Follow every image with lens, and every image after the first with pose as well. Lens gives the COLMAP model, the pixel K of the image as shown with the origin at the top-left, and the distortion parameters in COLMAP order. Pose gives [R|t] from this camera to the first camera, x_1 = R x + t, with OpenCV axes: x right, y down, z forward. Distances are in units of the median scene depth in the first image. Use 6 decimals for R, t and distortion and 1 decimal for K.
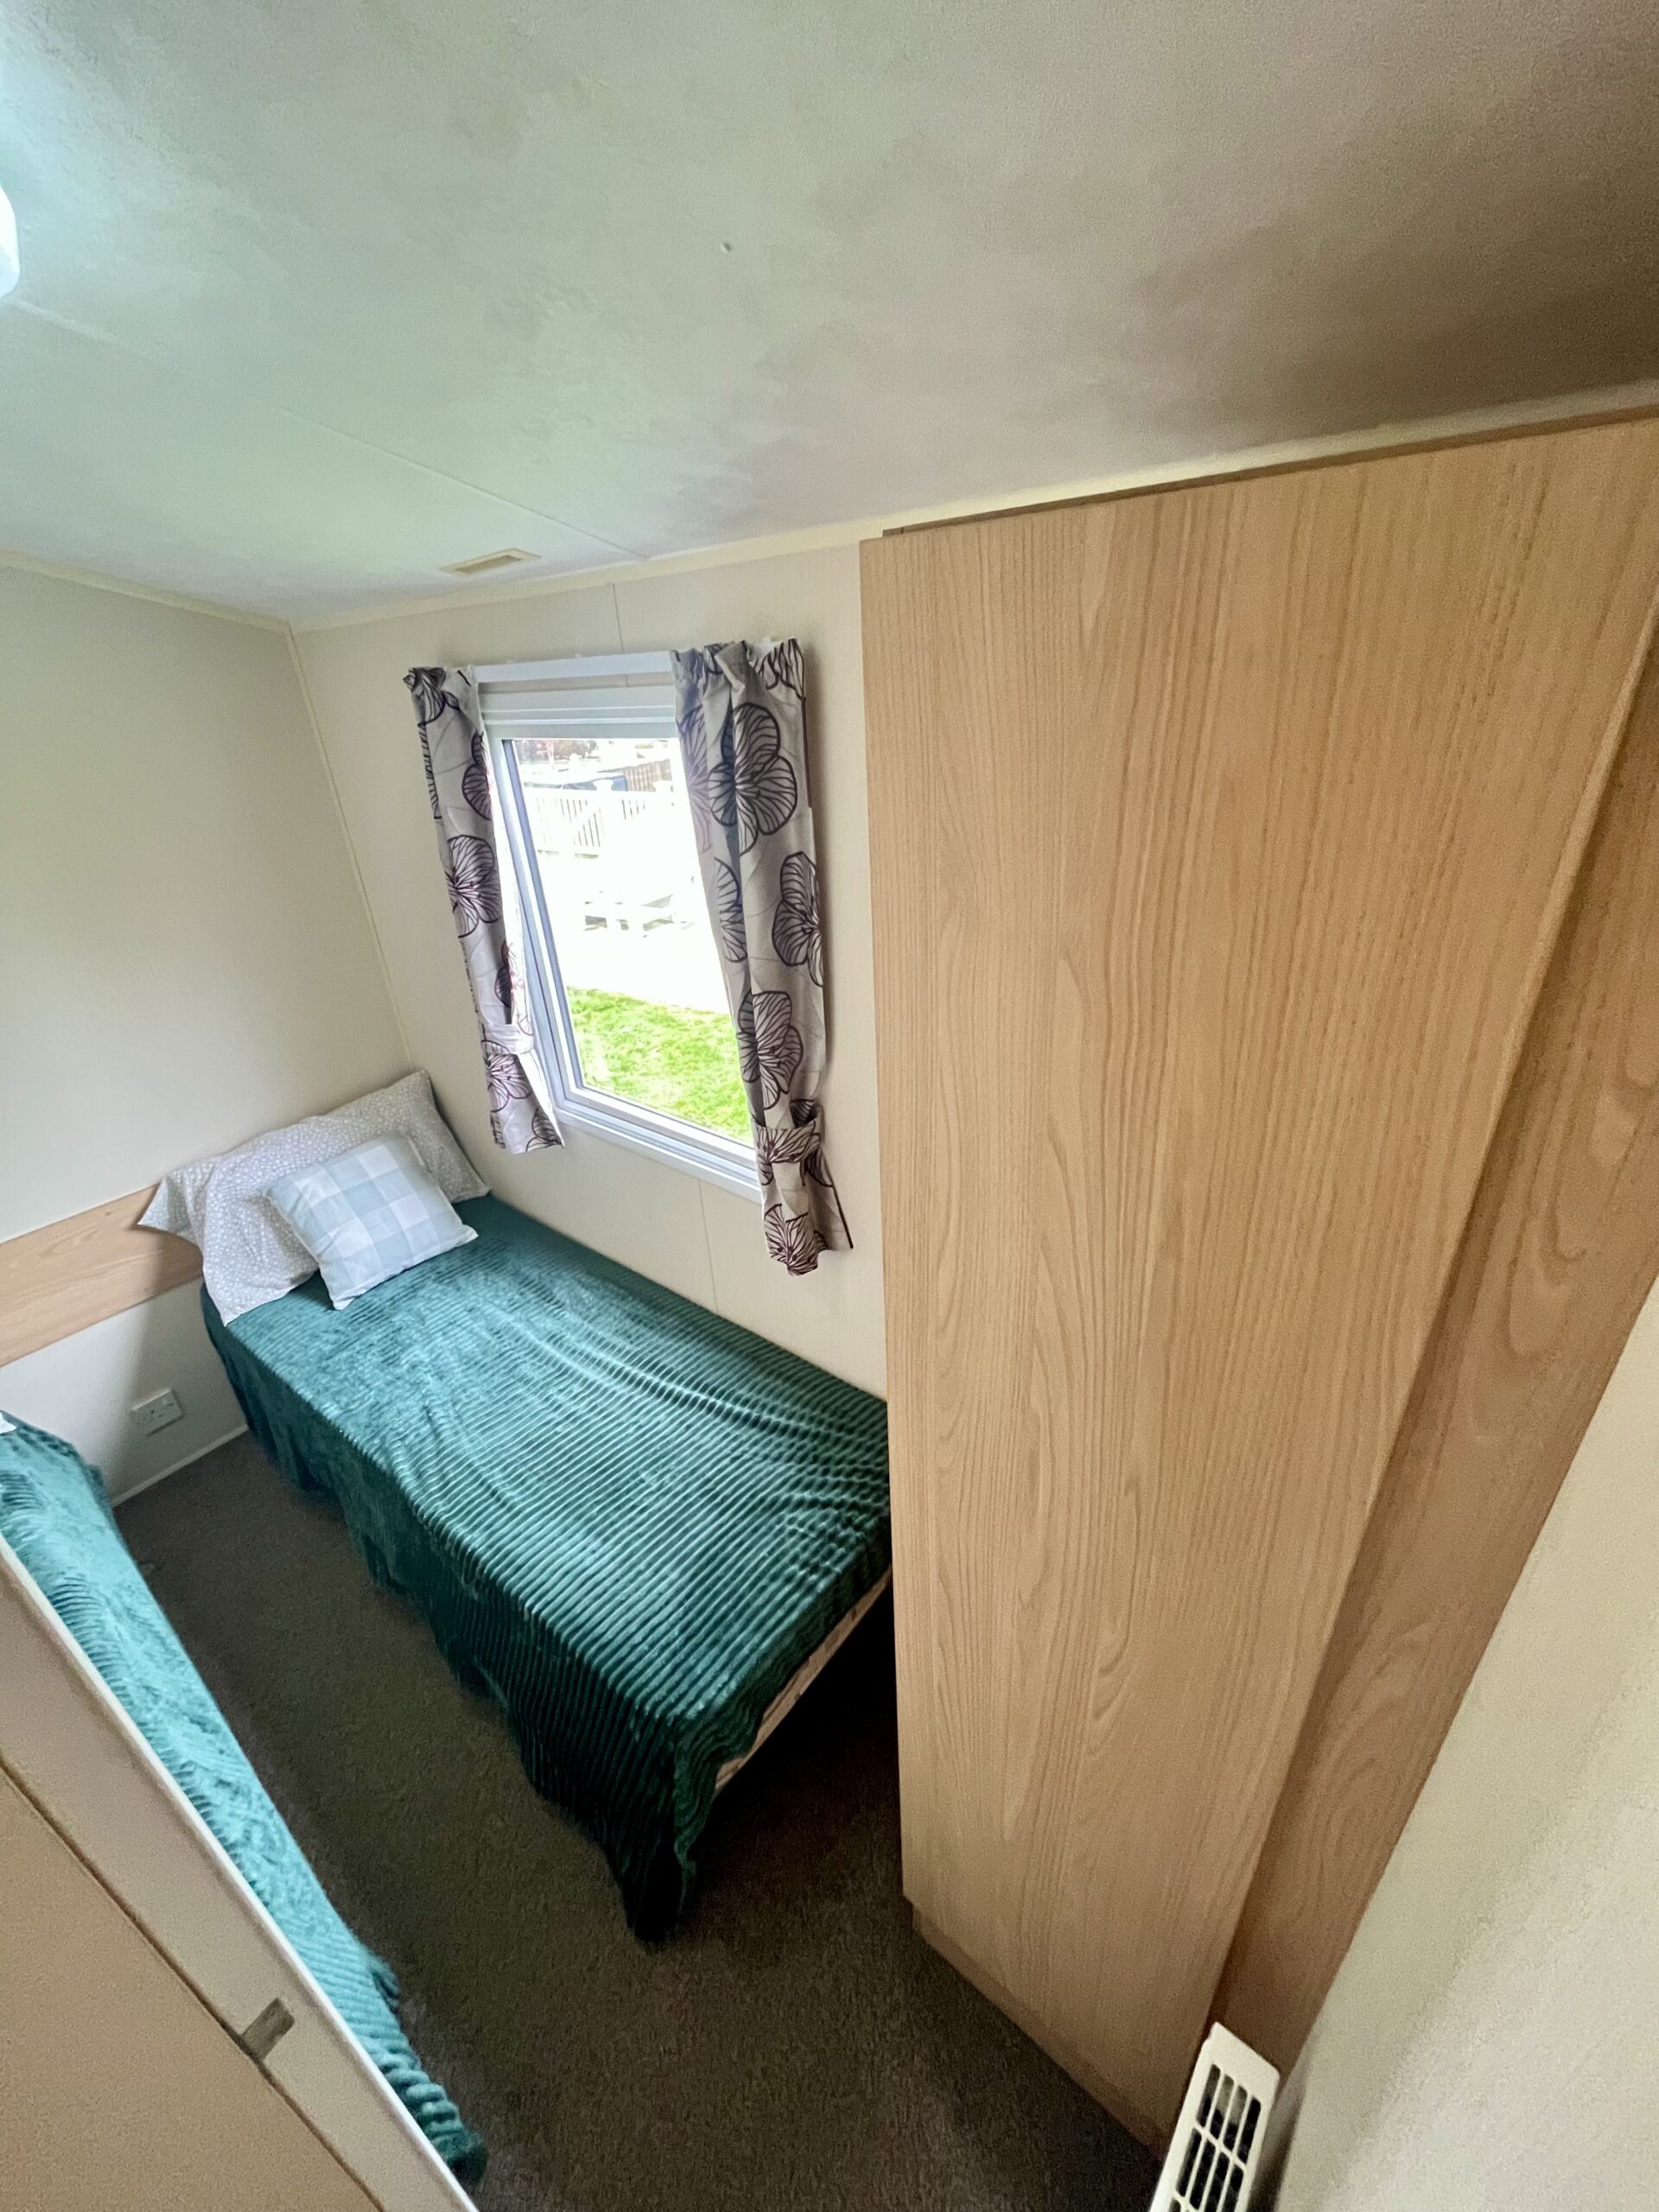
lens RADIAL K [[887.7, 0, 833.7], [0, 887.7, 1113.1], [0, 0, 1]] dist [-0.005708, 0.001223]
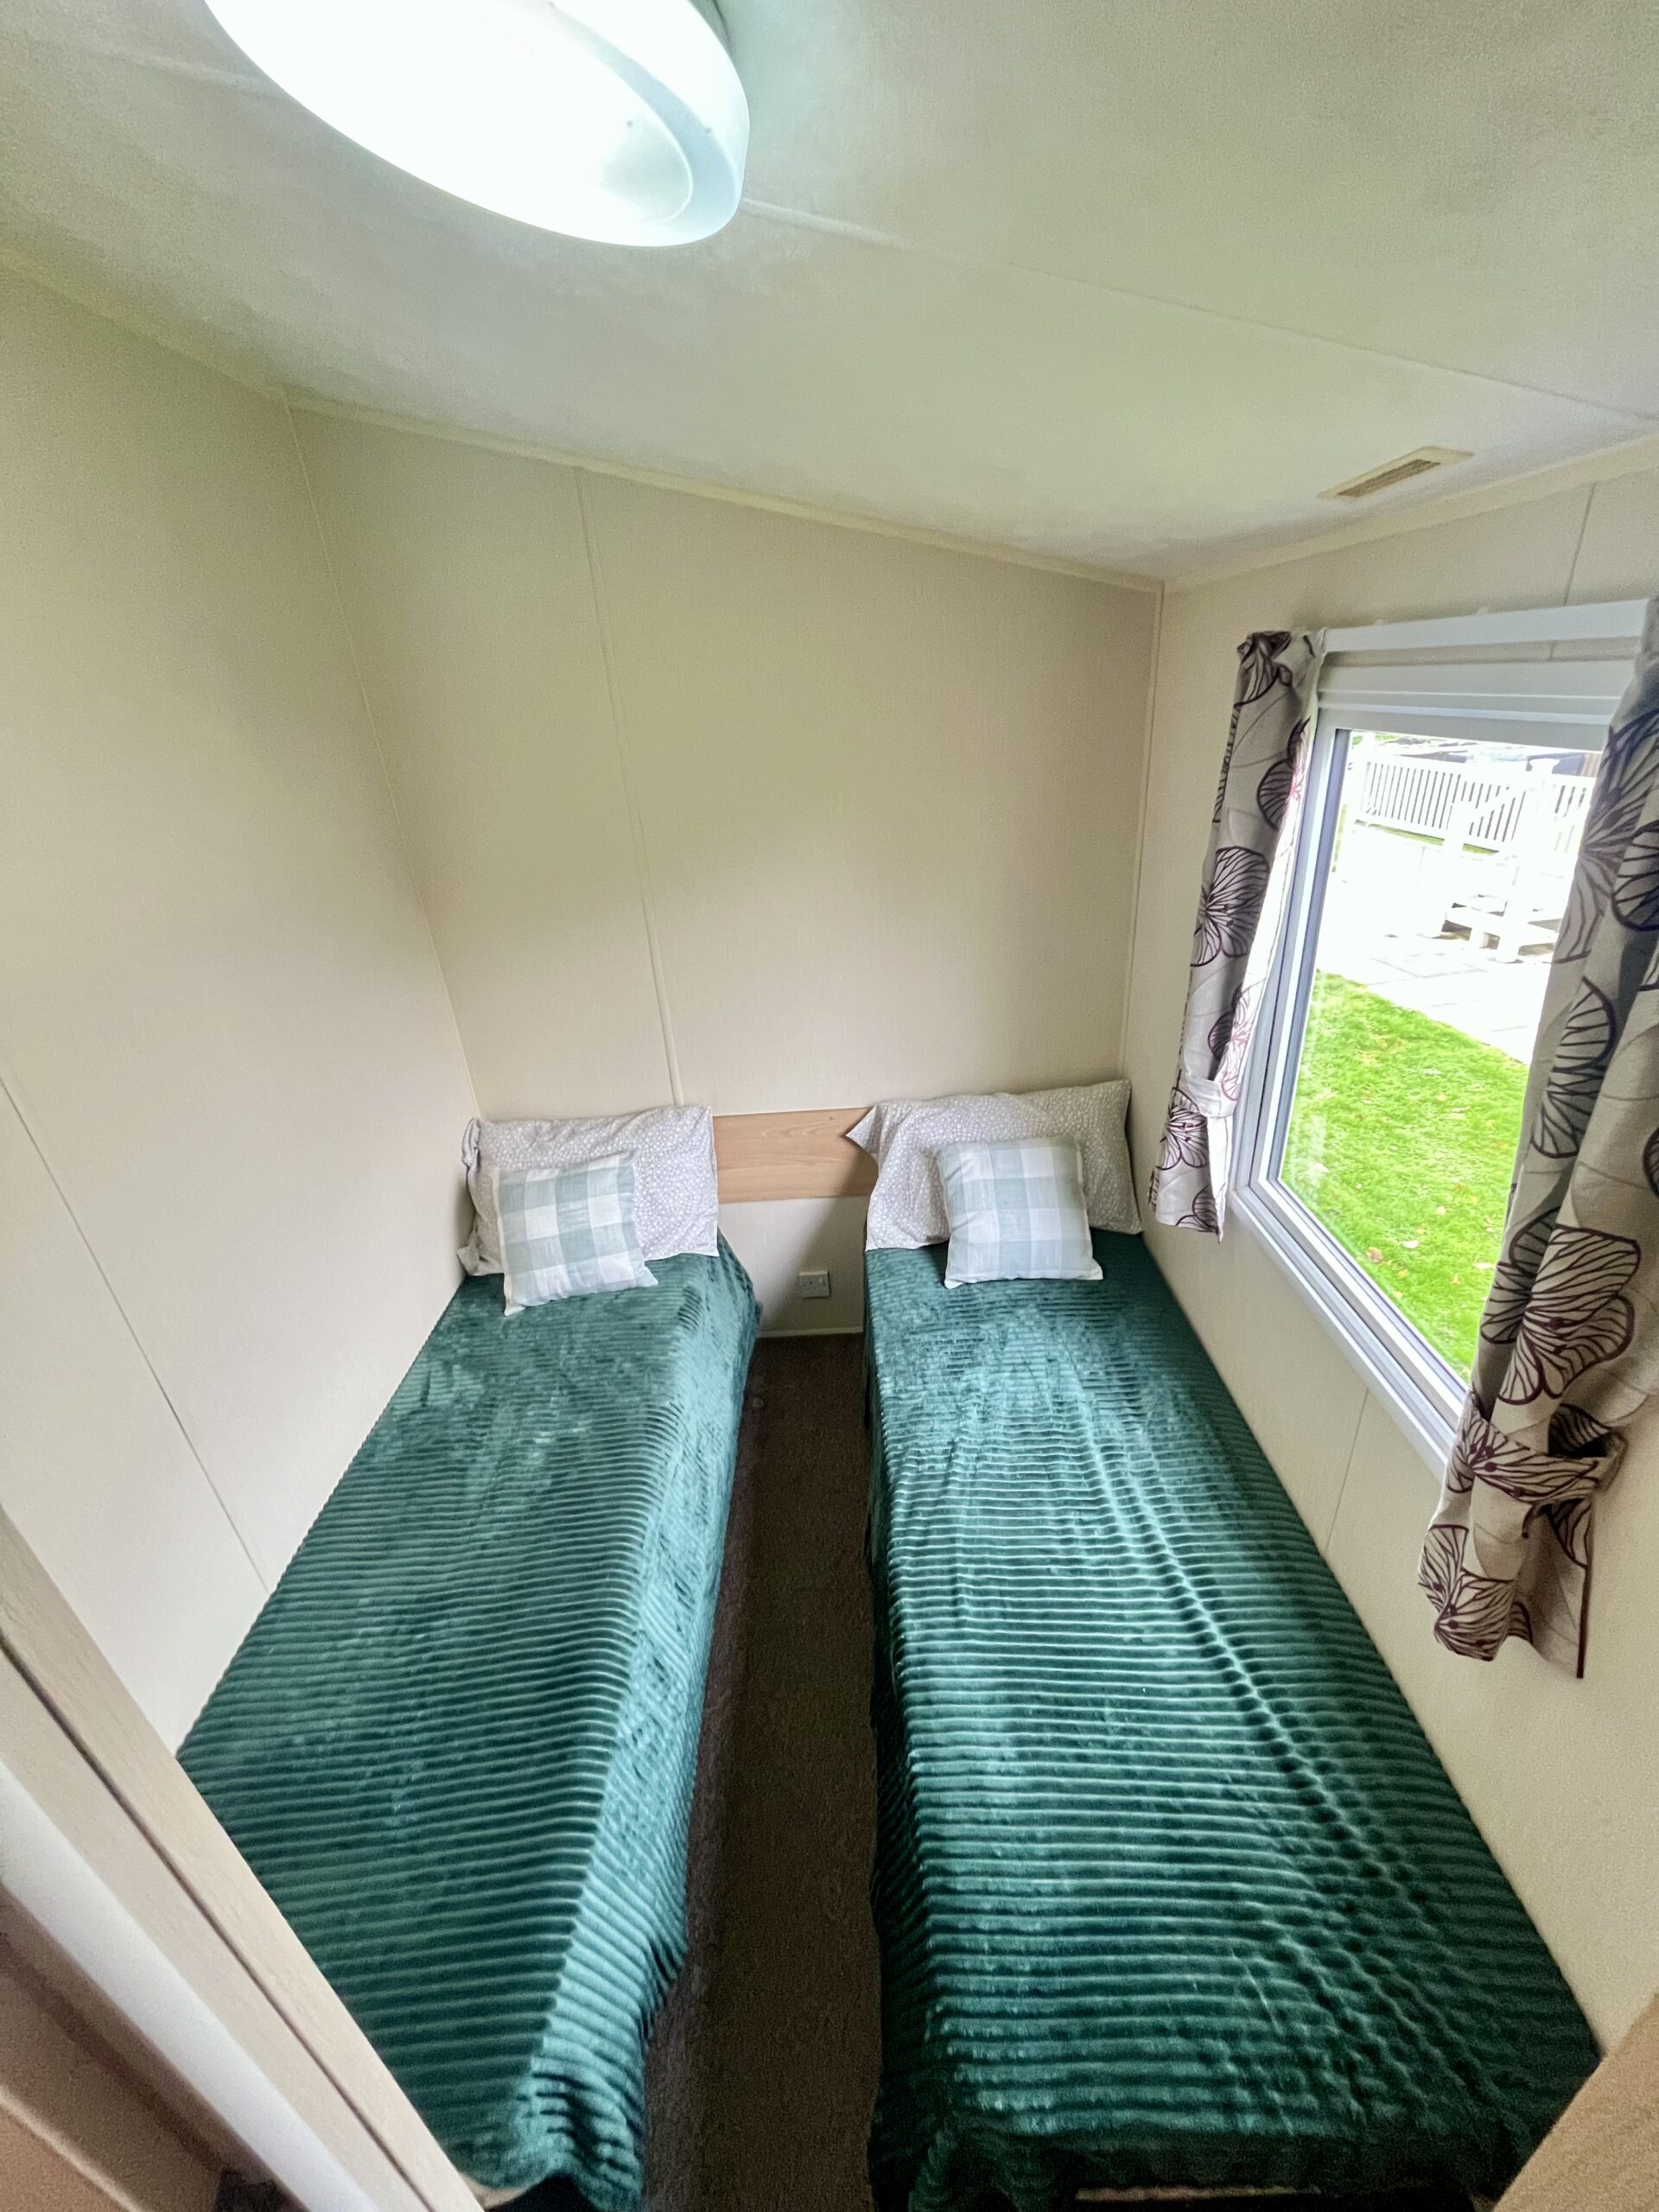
lens RADIAL K [[887.7, 0, 833.7], [0, 887.7, 1113.1], [0, 0, 1]] dist [-0.005708, 0.001223]
pose [[0.629360, 0.349492, -0.694090, -0.013162], [-0.319586, 0.930541, 0.178770, -0.133024], [0.708358, 0.109311, 0.697338, 0.243989]]
